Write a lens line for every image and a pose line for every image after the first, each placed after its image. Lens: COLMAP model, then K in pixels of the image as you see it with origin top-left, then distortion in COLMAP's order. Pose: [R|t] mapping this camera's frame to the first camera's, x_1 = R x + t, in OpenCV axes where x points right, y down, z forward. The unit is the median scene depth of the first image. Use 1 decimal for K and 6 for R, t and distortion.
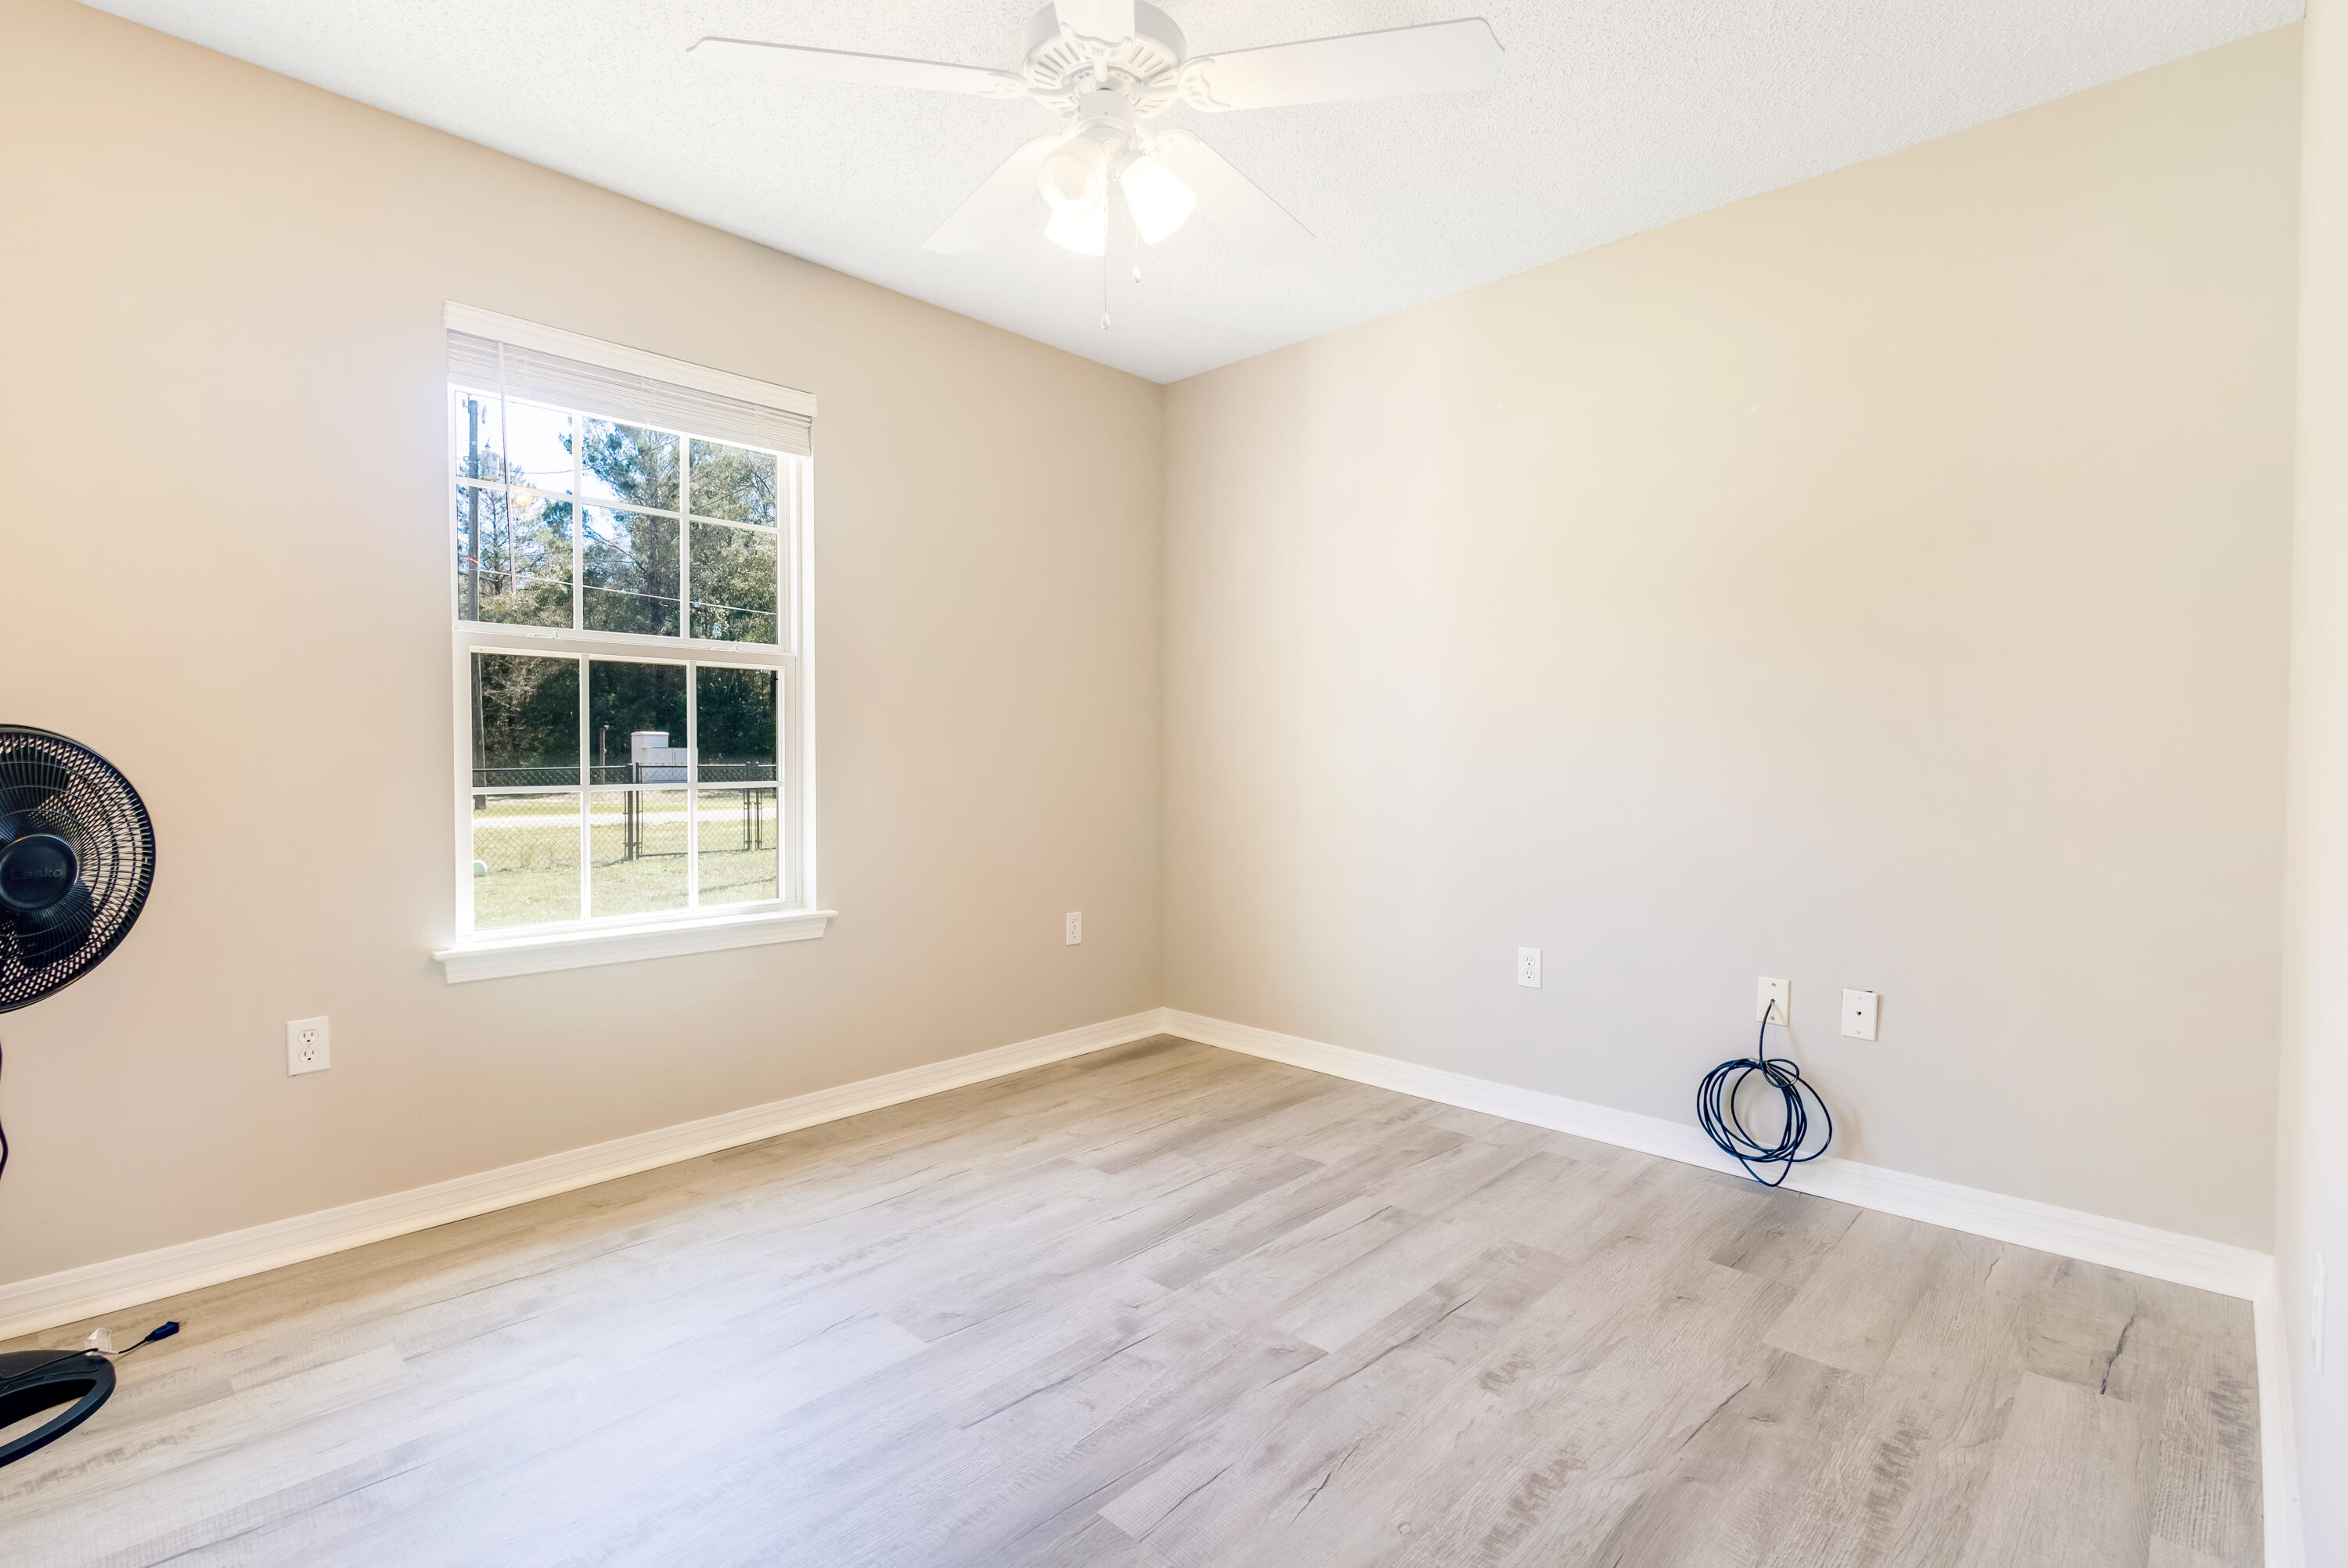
lens RADIAL K [[1074.1, 0, 1174.0], [0, 1074.1, 784.0], [0, 0, 1]] dist [-0.006511, -0.000739]
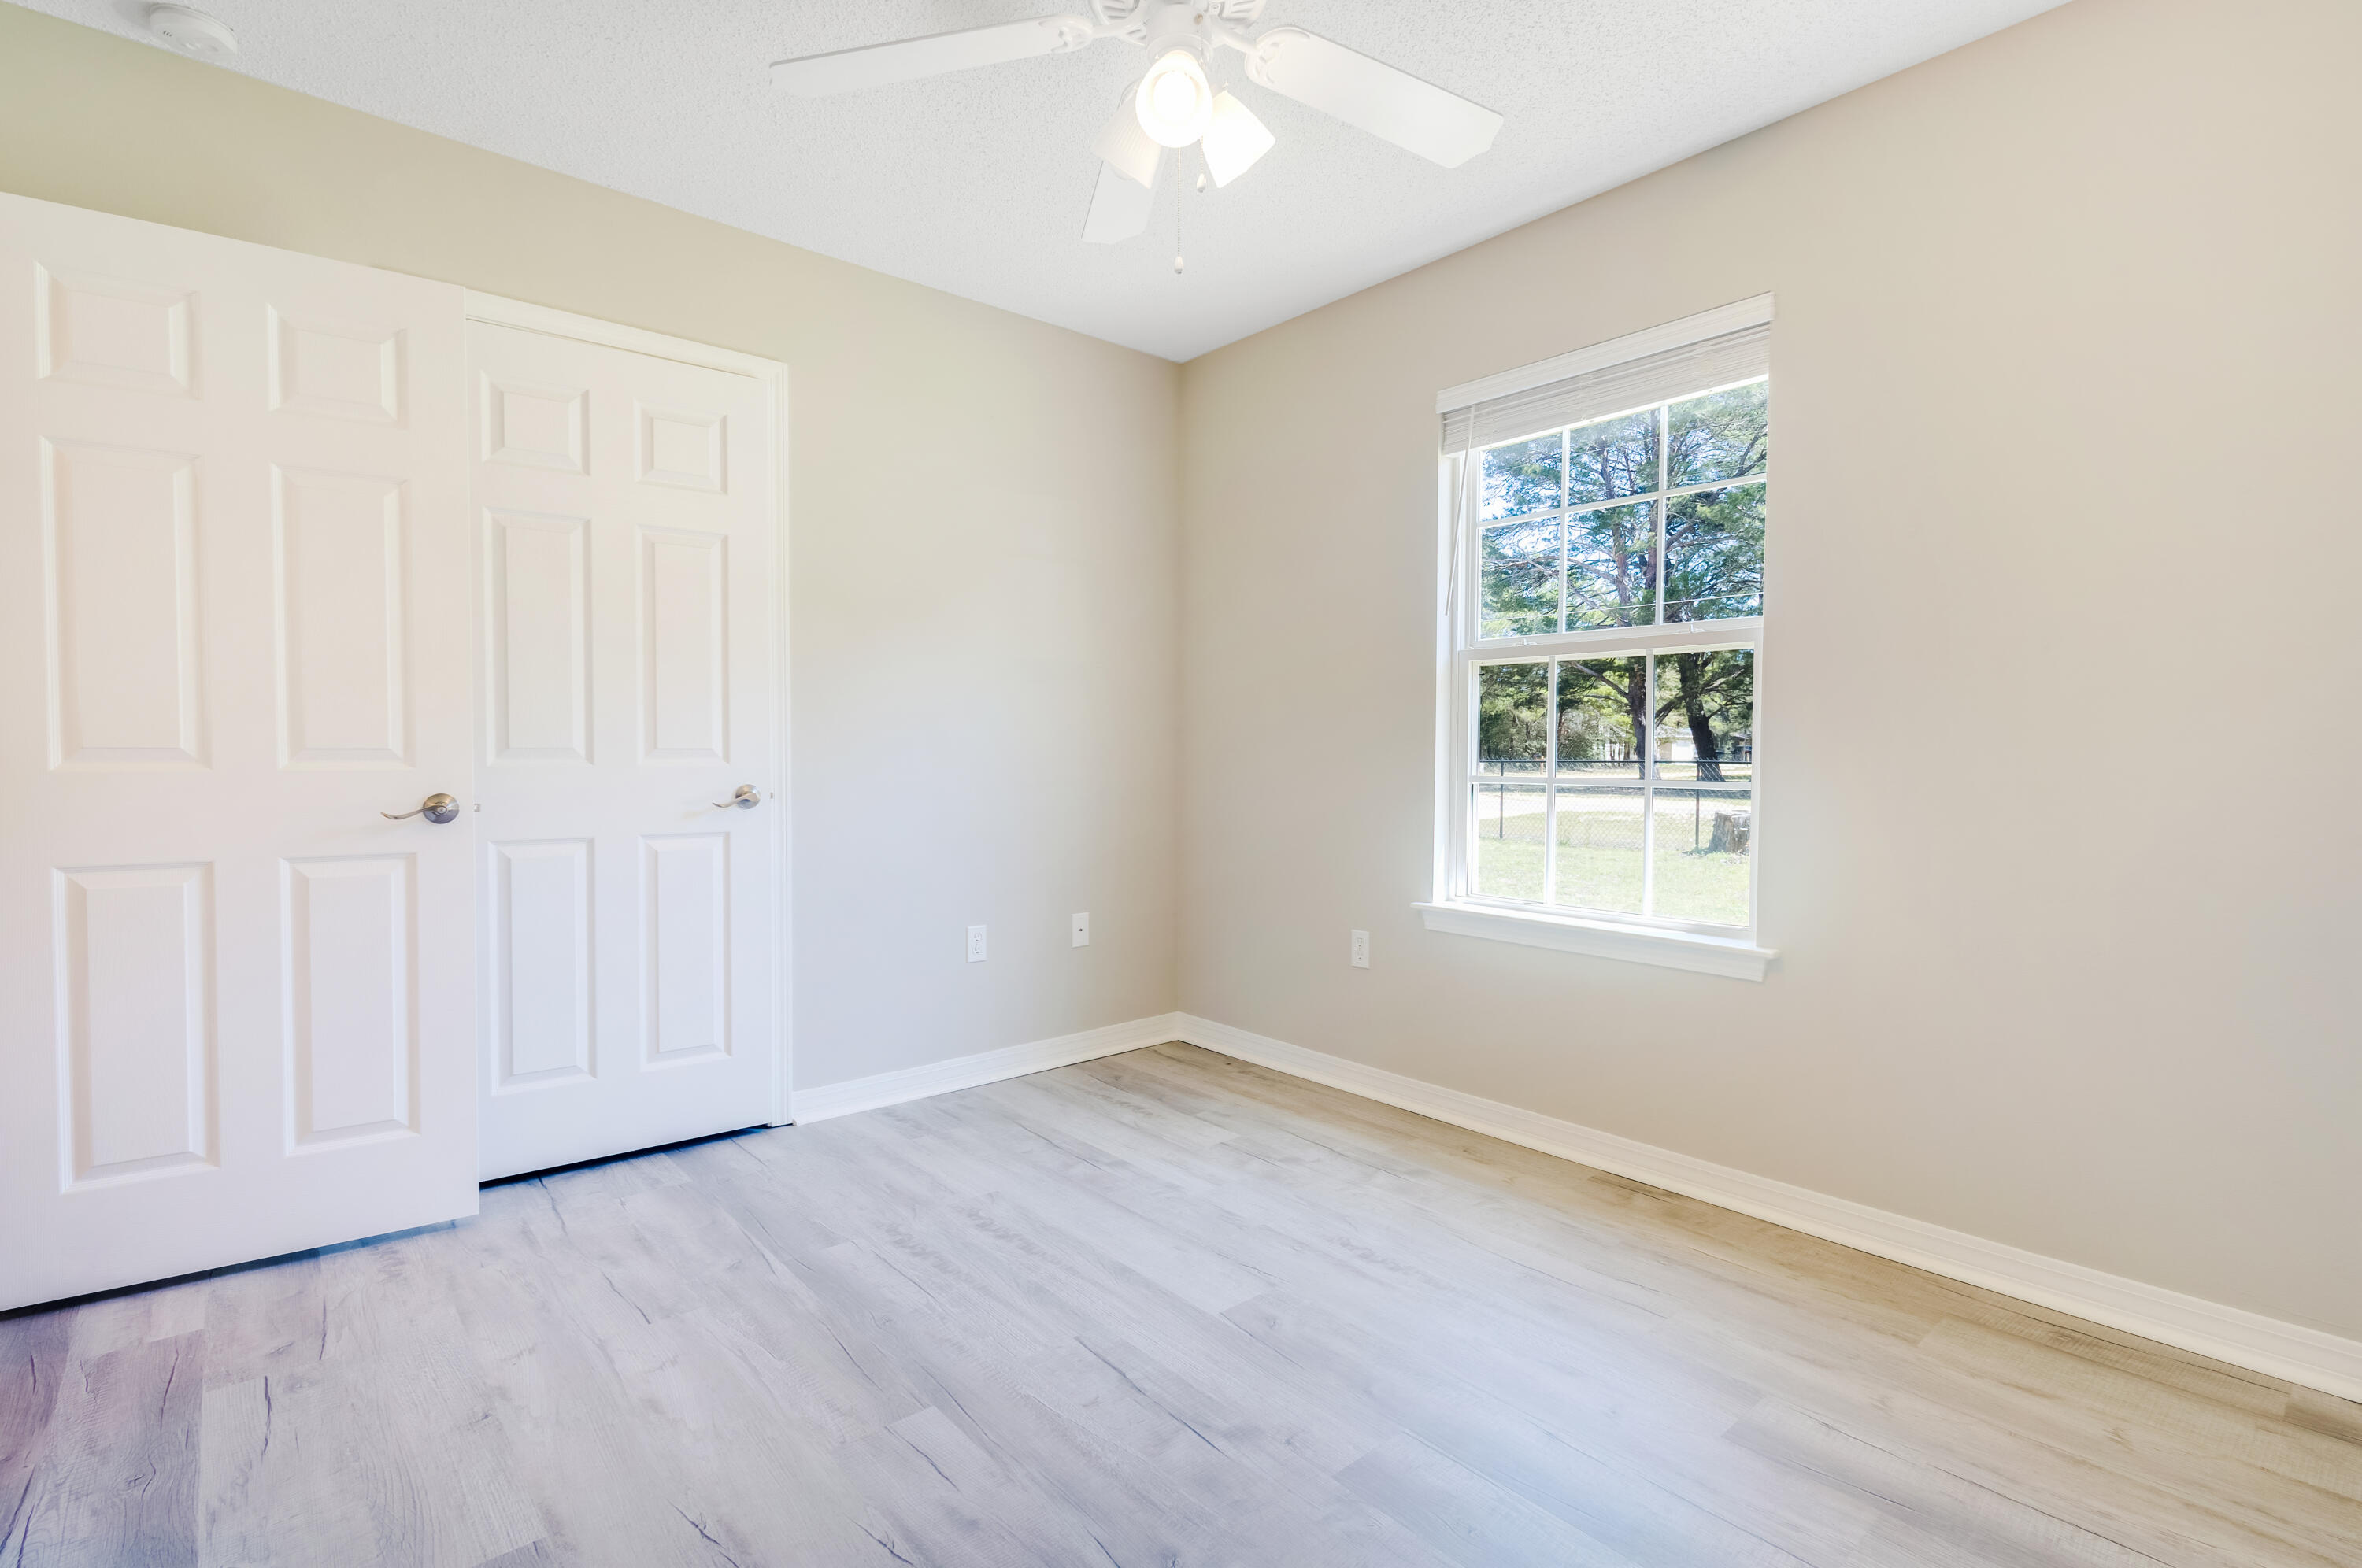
lens RADIAL K [[1088.9, 0, 1181.0], [0, 1088.9, 784.0], [0, 0, 1]] dist [-0.000738, -0.000973]
pose [[-0.096283, 0.028526, -0.994945, 0.775073], [-0.027515, 0.999131, 0.031308, -0.023810], [0.994974, 0.030391, -0.095415, 1.000325]]
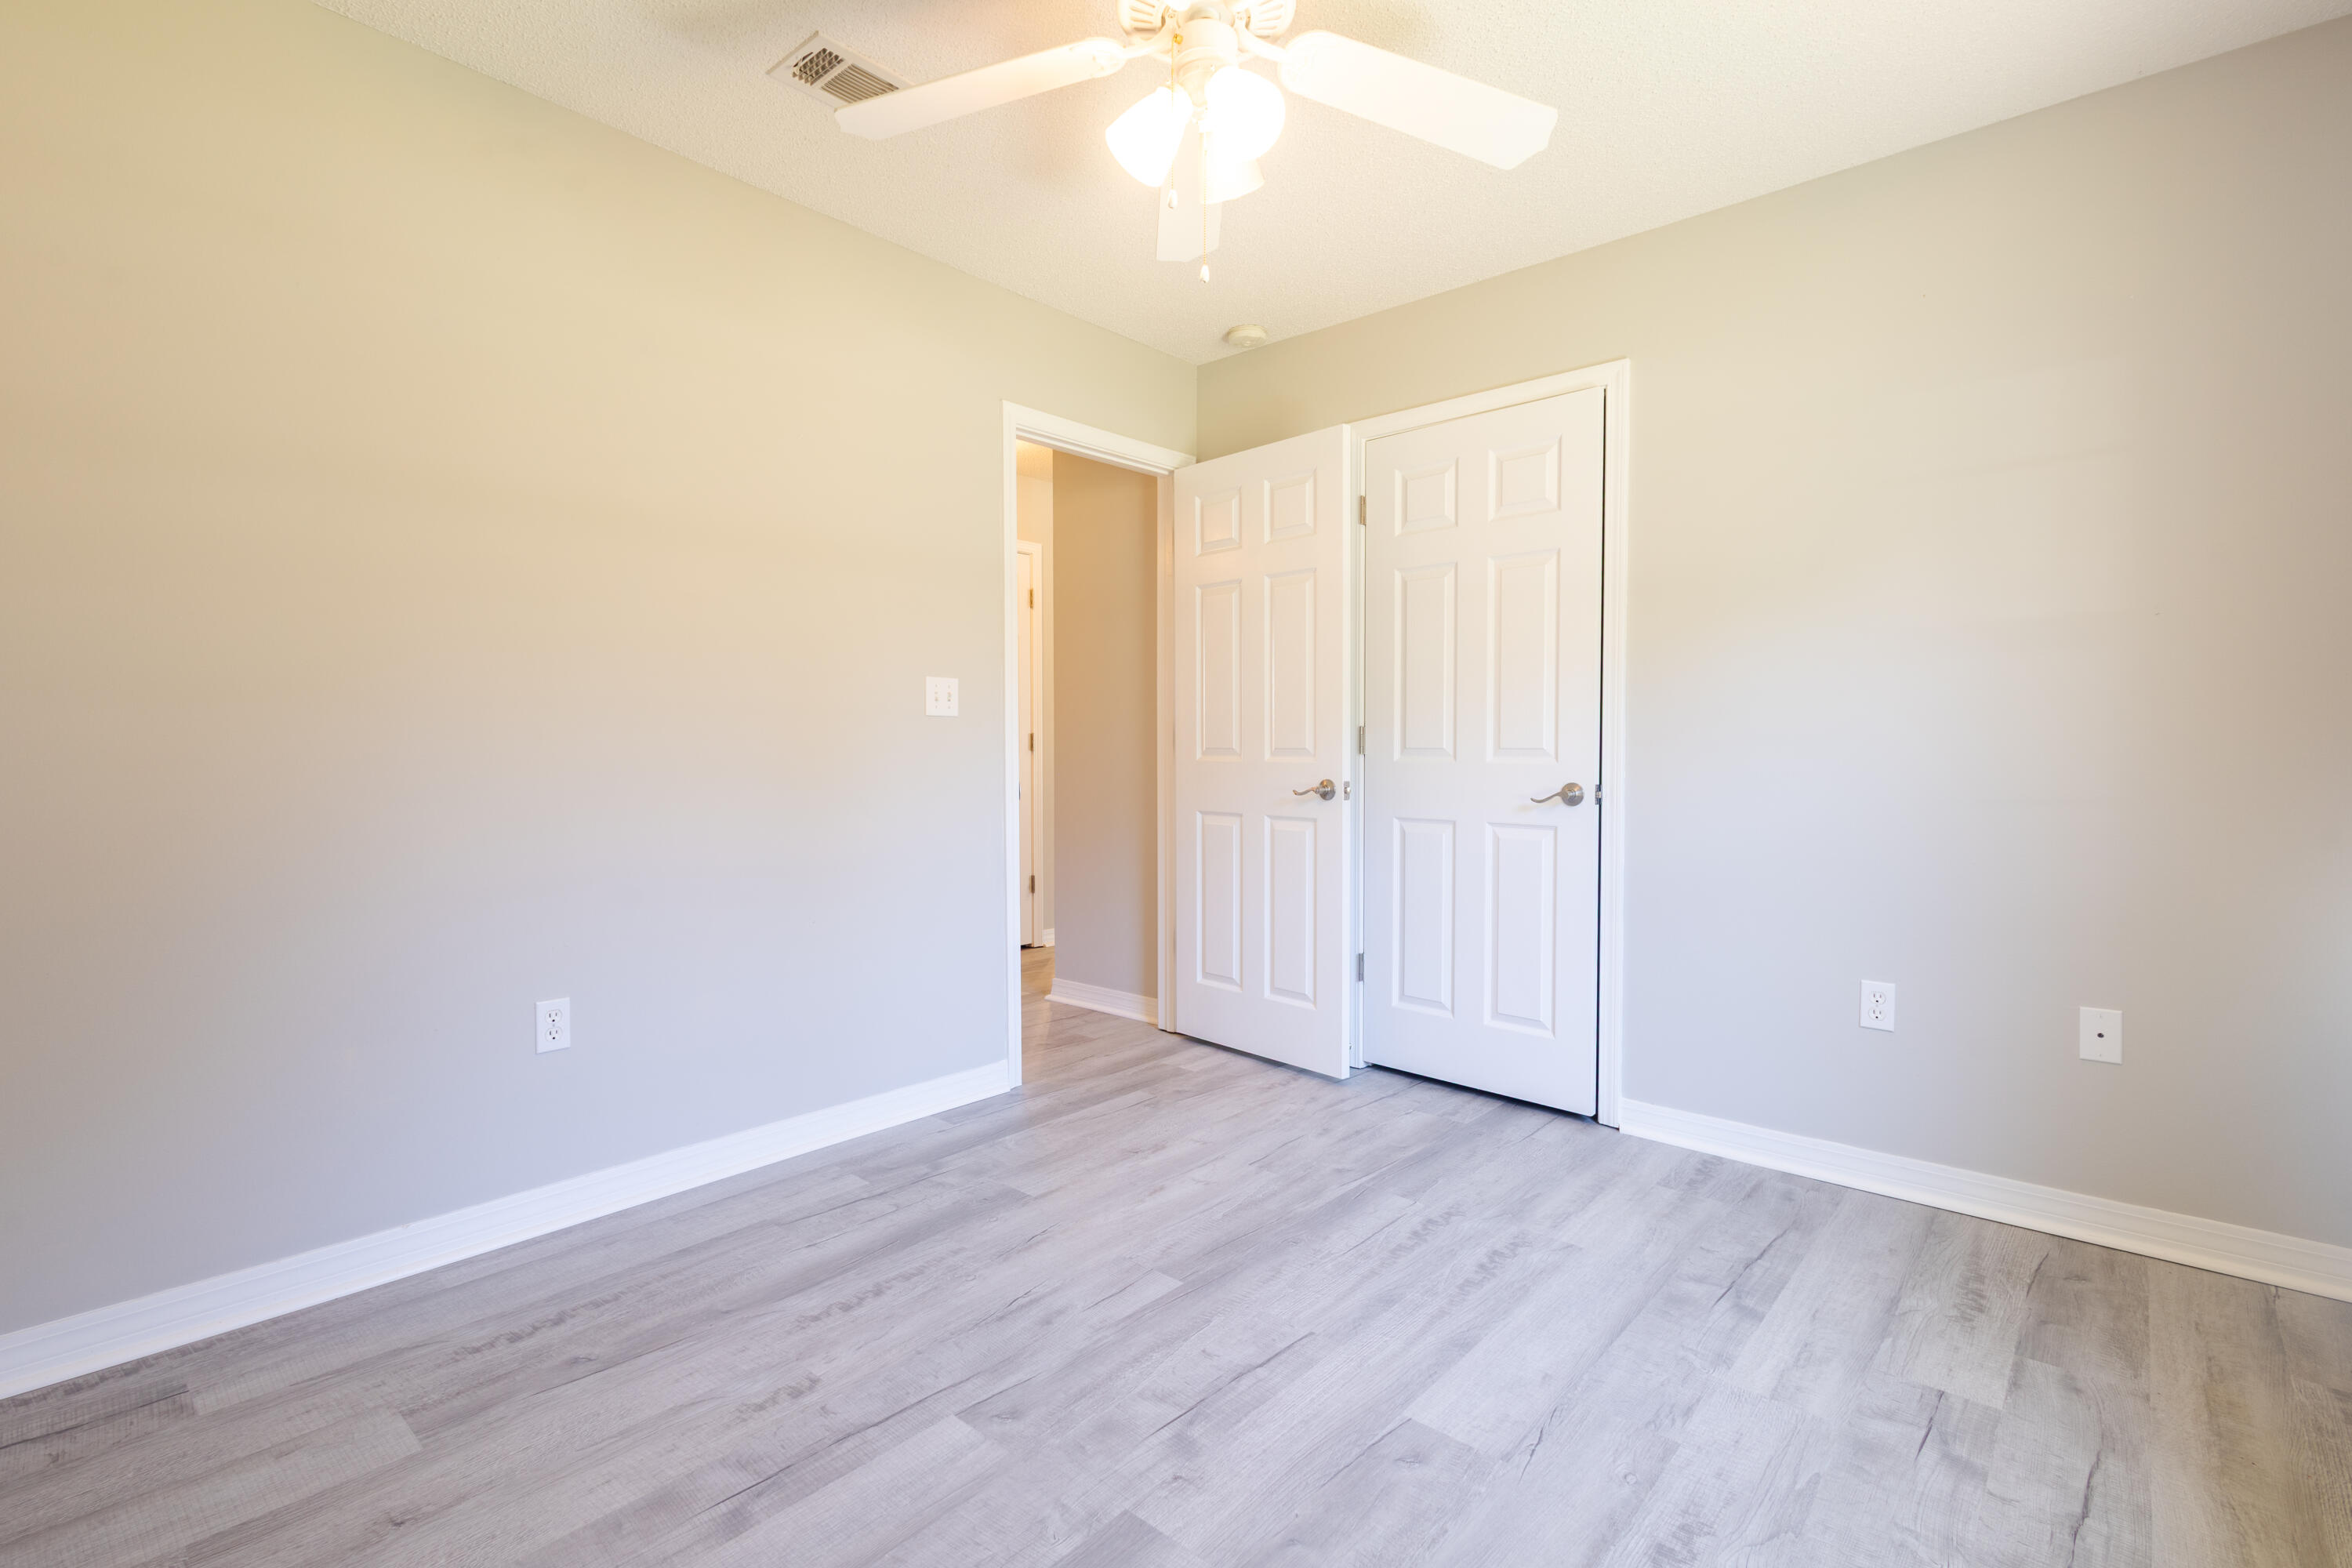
lens RADIAL K [[1084.5, 0, 1176.0], [0, 1084.5, 784.0], [0, 0, 1]] dist [-0.000738, -0.000973]
pose [[-0.999346, -0.002466, -0.036081, -0.005856], [-0.004630, 0.998186, 0.060031, -0.047241], [0.035867, 0.060159, -0.997544, 1.763913]]
